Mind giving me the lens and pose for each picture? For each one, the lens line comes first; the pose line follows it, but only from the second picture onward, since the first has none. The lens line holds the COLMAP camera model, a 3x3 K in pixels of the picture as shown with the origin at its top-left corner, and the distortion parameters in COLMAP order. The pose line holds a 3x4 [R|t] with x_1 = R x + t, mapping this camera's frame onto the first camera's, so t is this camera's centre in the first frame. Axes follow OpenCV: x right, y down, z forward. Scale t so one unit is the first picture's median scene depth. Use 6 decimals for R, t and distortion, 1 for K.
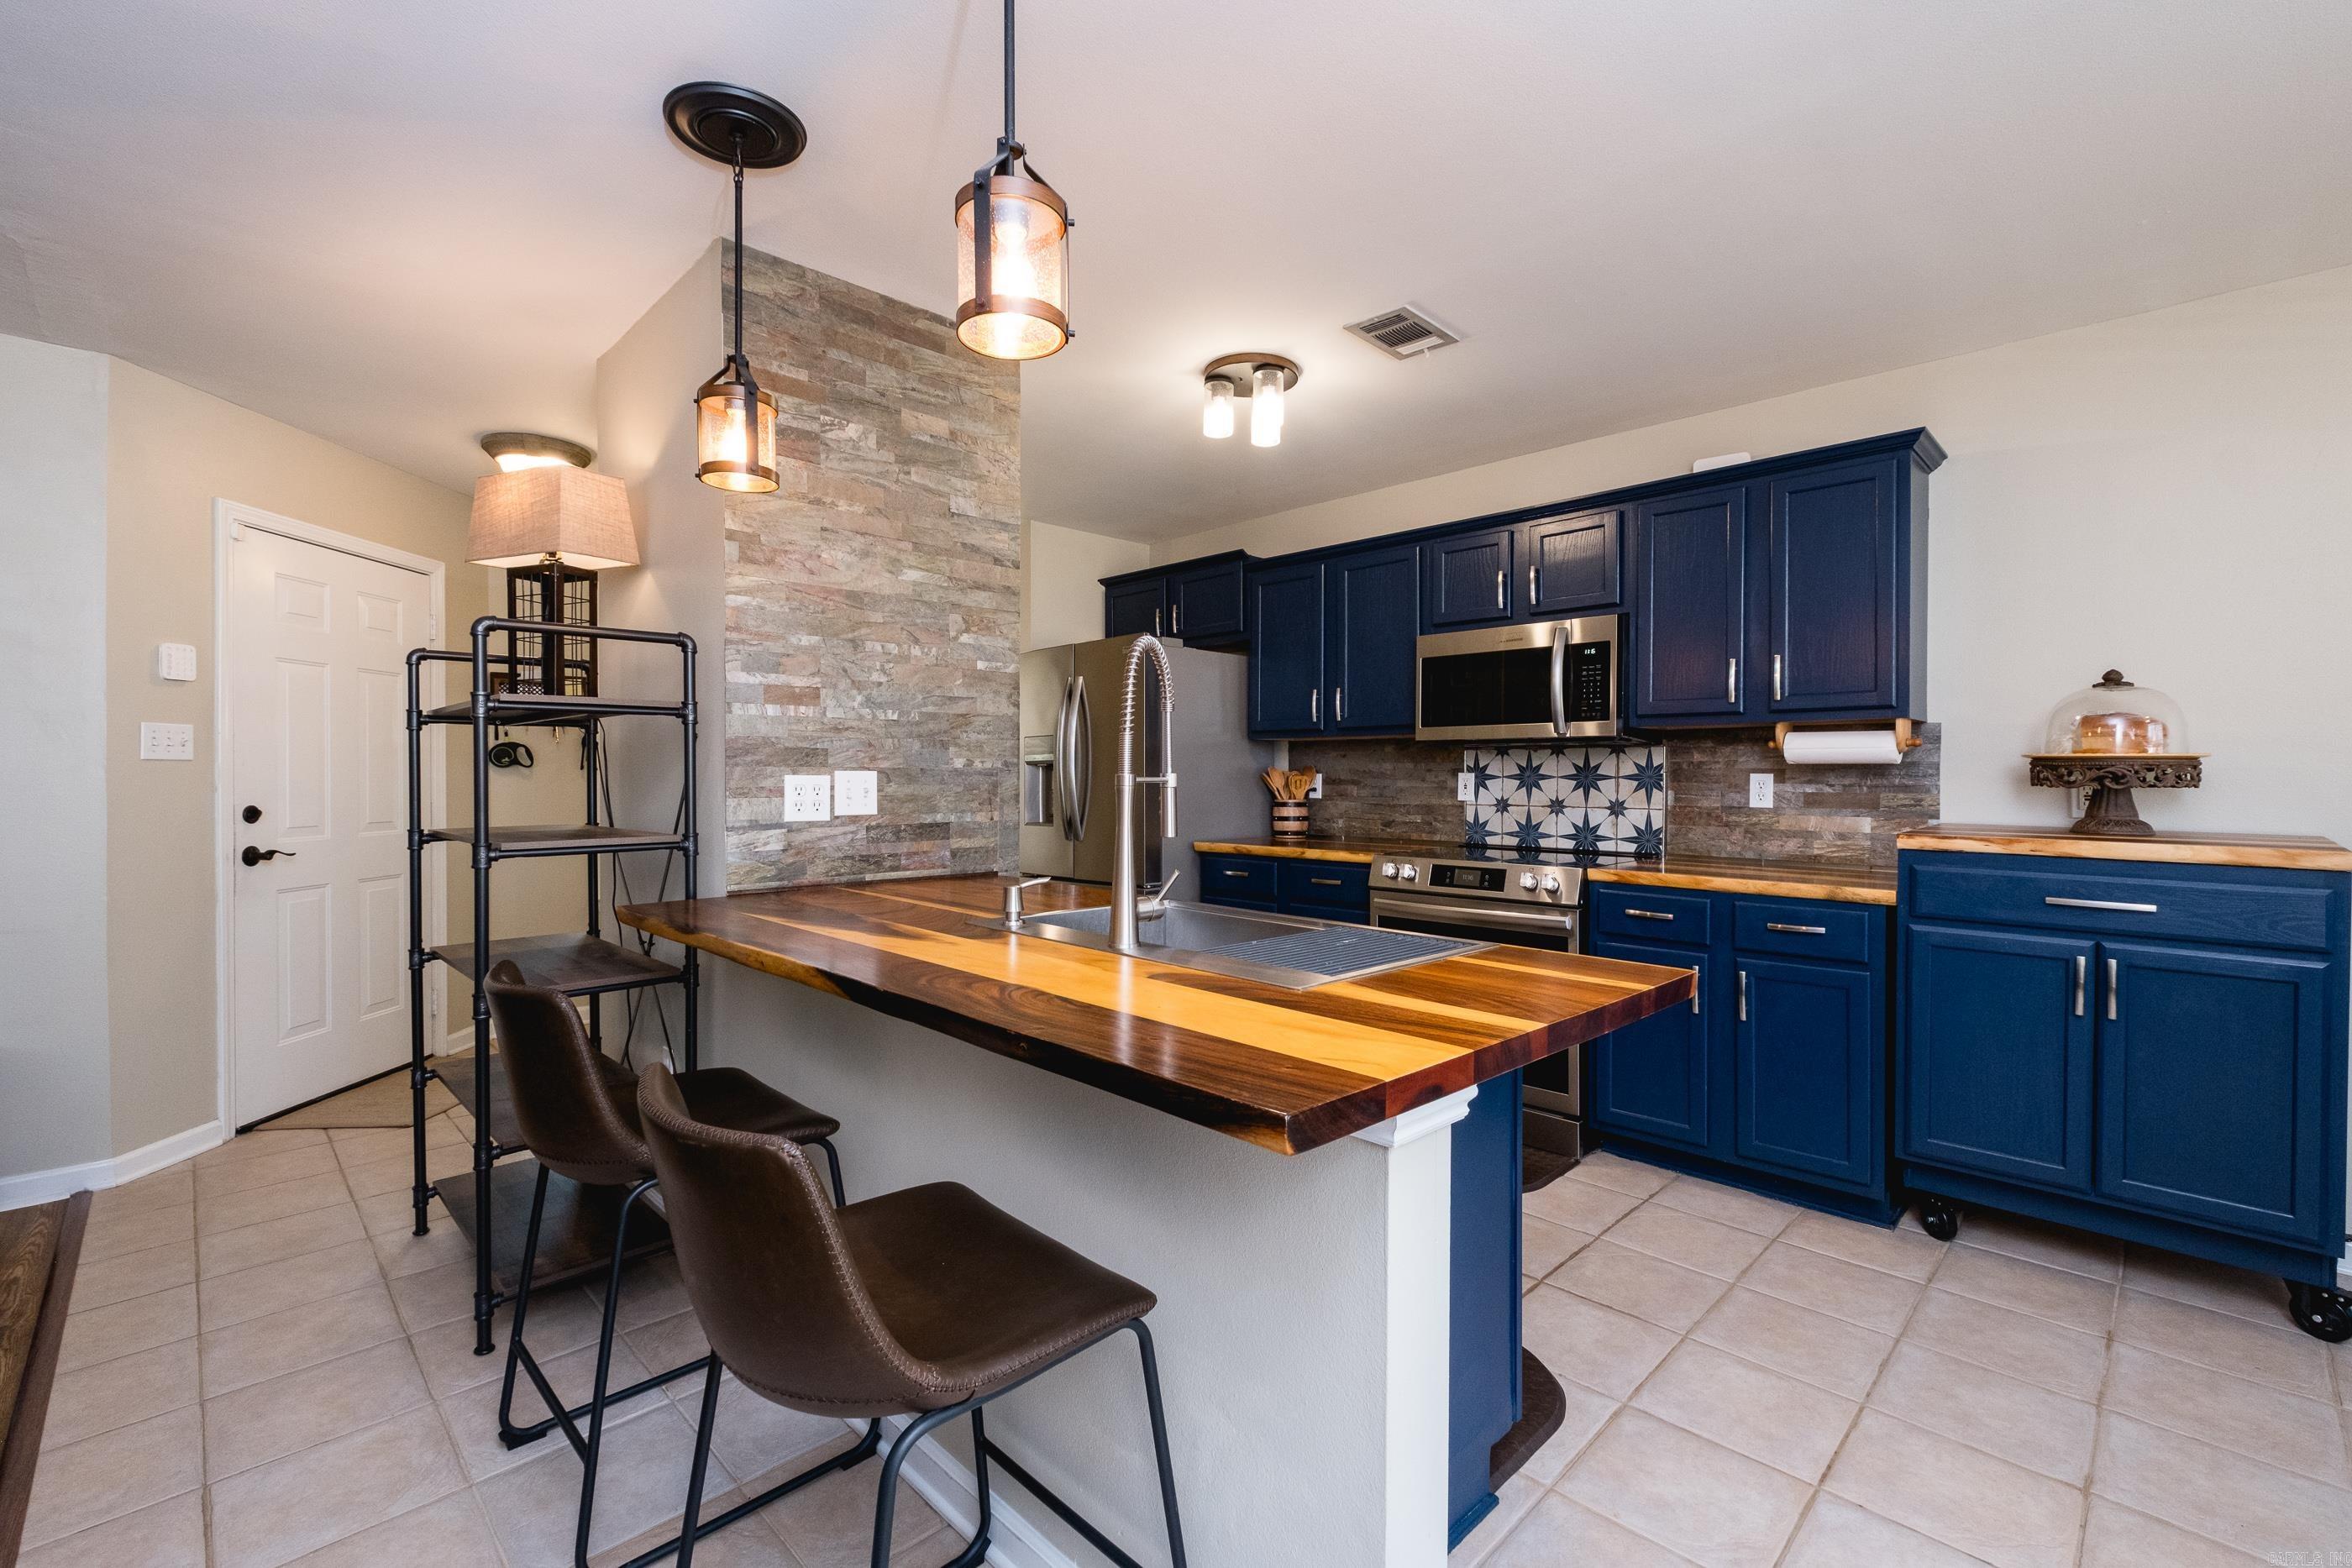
lens RADIAL K [[1007.7, 0, 1168.8], [0, 1007.7, 761.2], [0, 0, 1]] dist [0.008657, -0.007487]
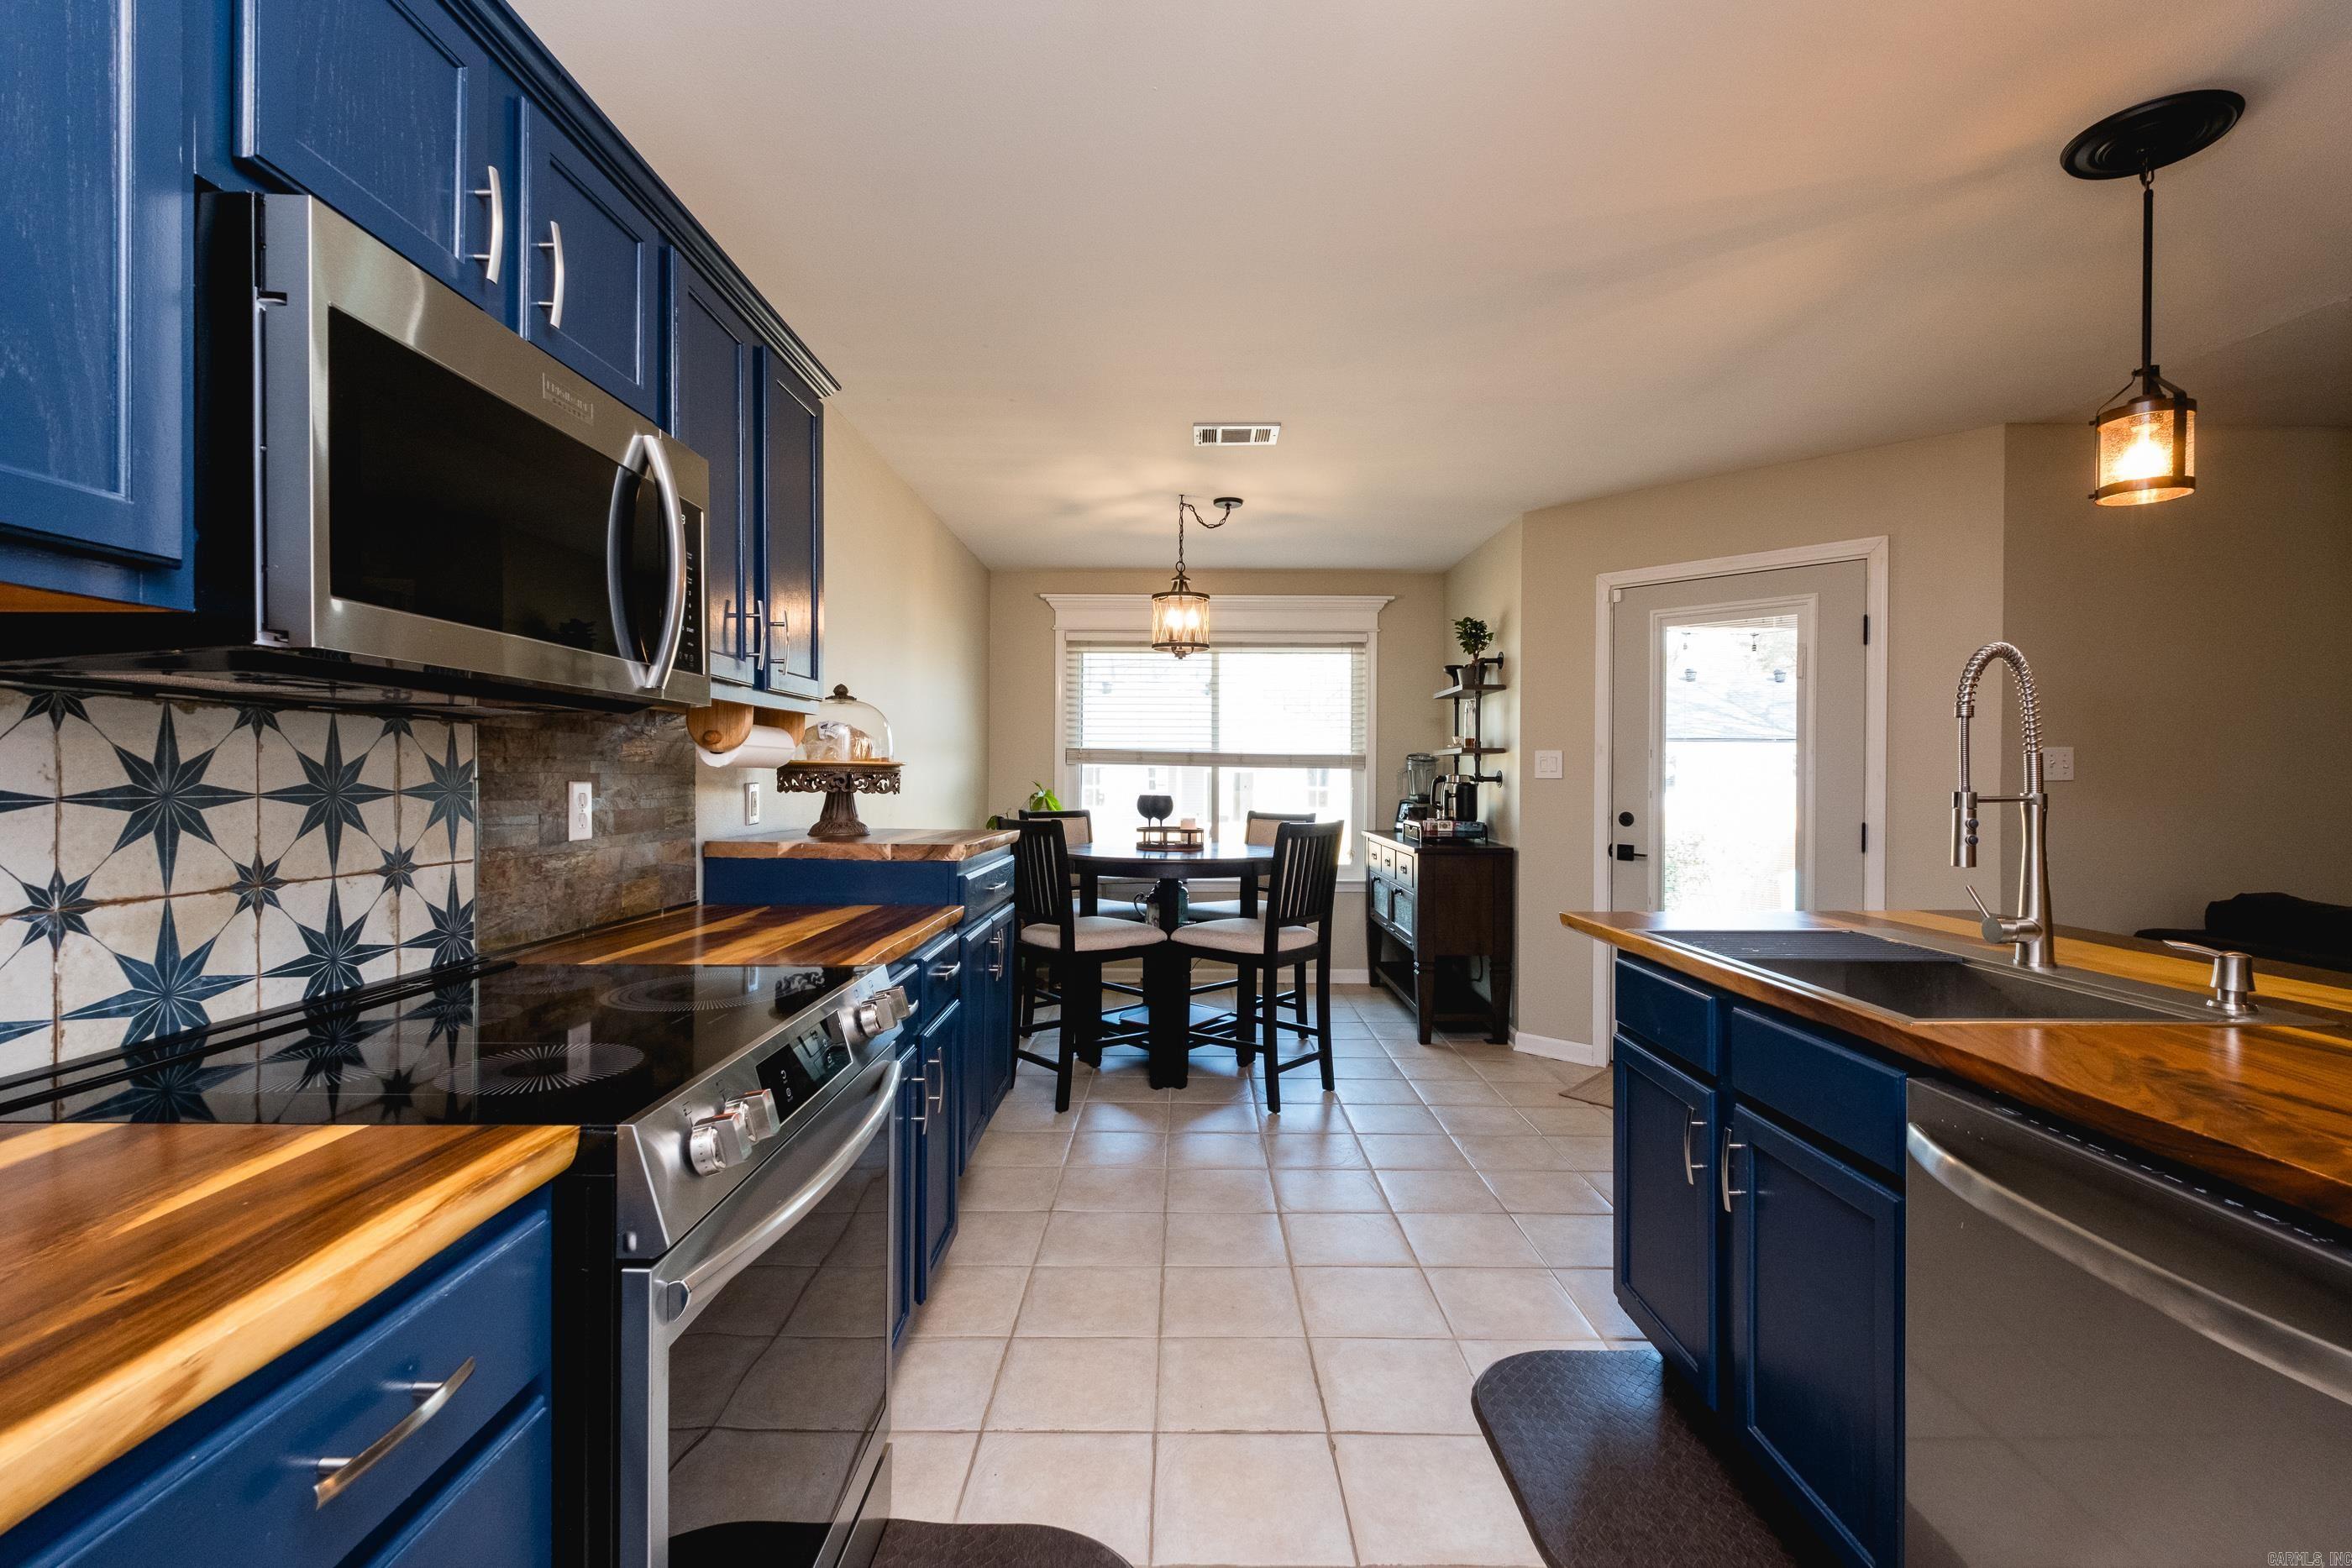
lens RADIAL K [[1019.8, 0, 1186.9], [0, 1019.8, 788.5], [0, 0, 1]] dist [0.001609, -0.000471]
pose [[-0.719648, -0.013155, 0.694214, -0.060619], [-0.013863, 0.999893, 0.004577, 0.008131], [-0.694201, -0.006330, -0.719754, 1.059430]]
